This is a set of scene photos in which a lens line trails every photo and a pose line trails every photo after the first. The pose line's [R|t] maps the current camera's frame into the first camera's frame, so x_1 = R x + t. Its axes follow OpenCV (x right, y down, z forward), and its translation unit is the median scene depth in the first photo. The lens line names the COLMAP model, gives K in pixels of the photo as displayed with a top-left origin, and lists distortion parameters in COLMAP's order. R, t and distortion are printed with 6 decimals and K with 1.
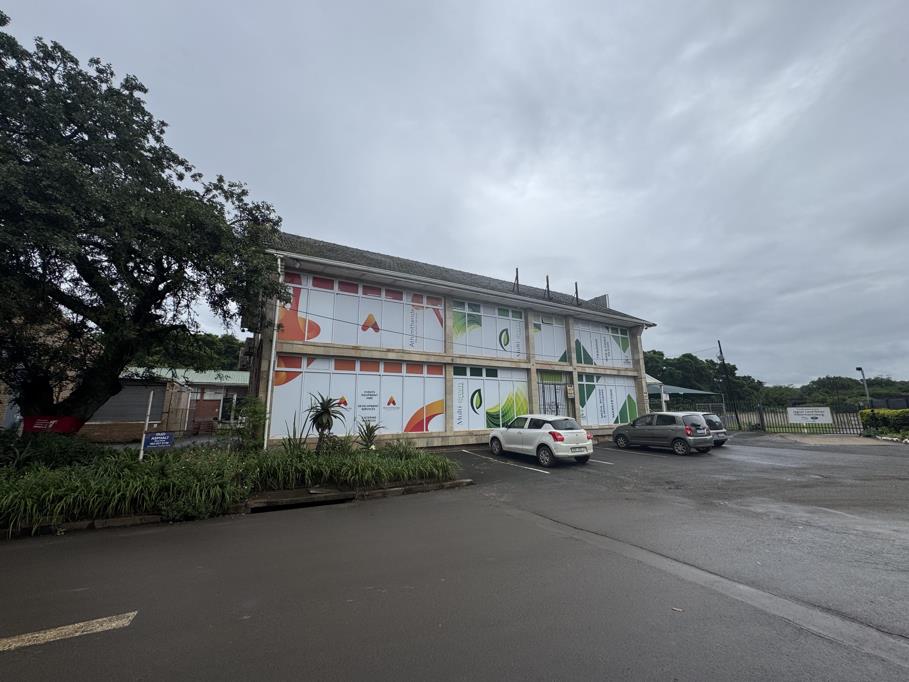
lens RADIAL K [[366.0, 0, 454.5], [0, 366.0, 341.0], [0, 0, 1]] dist [-0.001880, -0.000028]
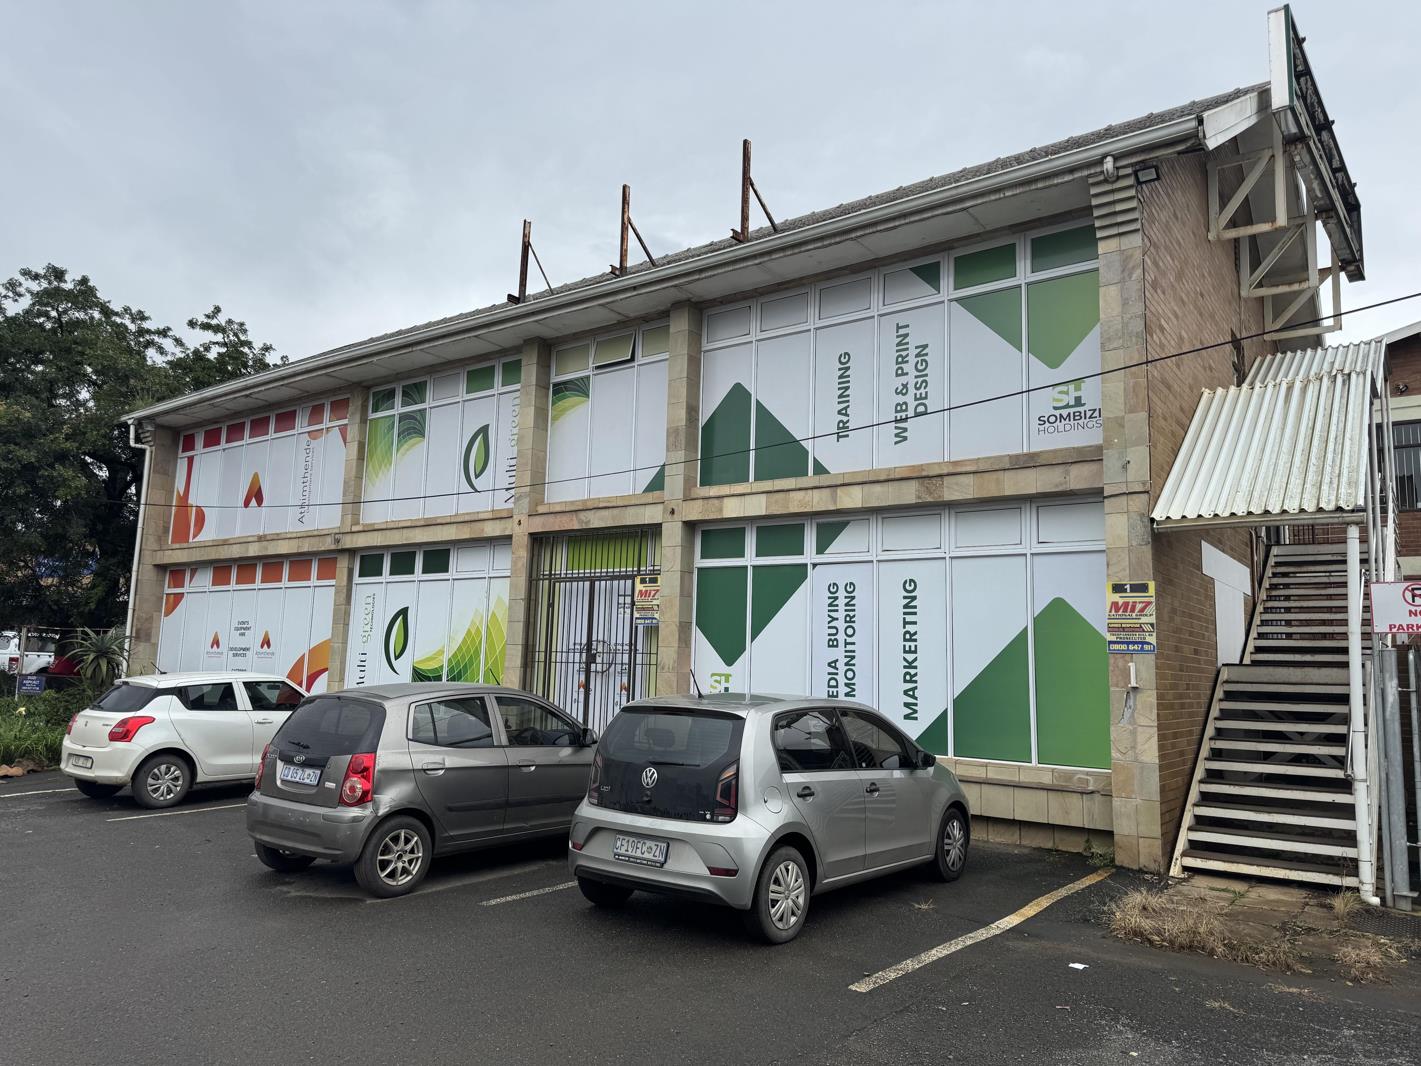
lens RADIAL K [[997.7, 0, 710.5], [0, 997.7, 533.0], [0, 0, 1]] dist [0.083197, -0.101667]
pose [[0.381967, -0.109885, -0.917620, 1.070541], [0.137214, 0.988644, -0.061274, 0.151292], [0.913933, -0.102506, 0.392707, 0.830389]]
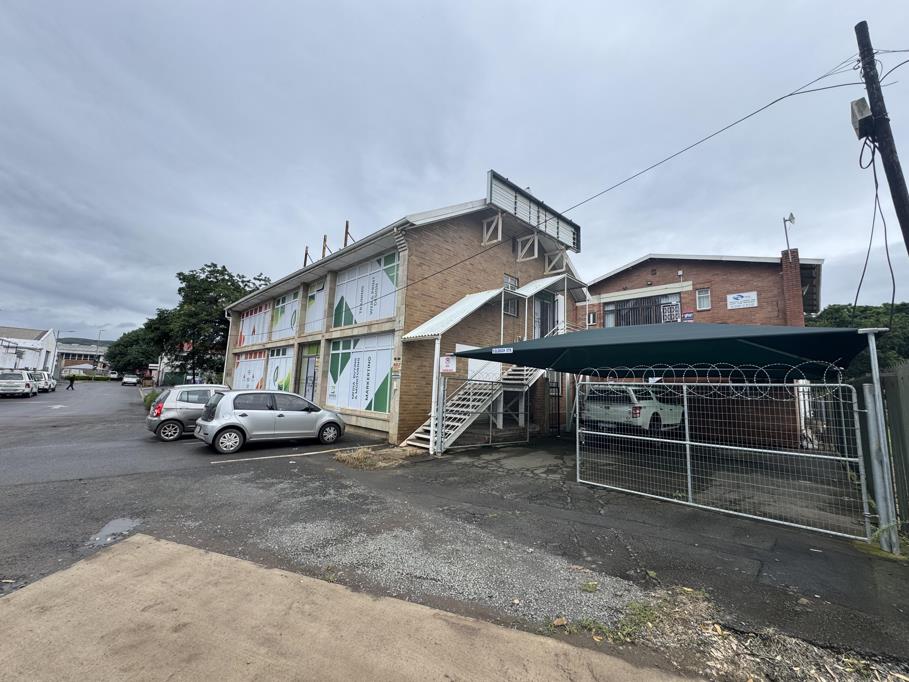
lens RADIAL K [[366.0, 0, 454.5], [0, 366.0, 341.0], [0, 0, 1]] dist [-0.001880, -0.000028]
pose [[0.236248, -0.111619, -0.965261, 1.308155], [0.137798, 0.987189, -0.080428, 0.213234], [0.961872, -0.114010, 0.248603, 1.189336]]
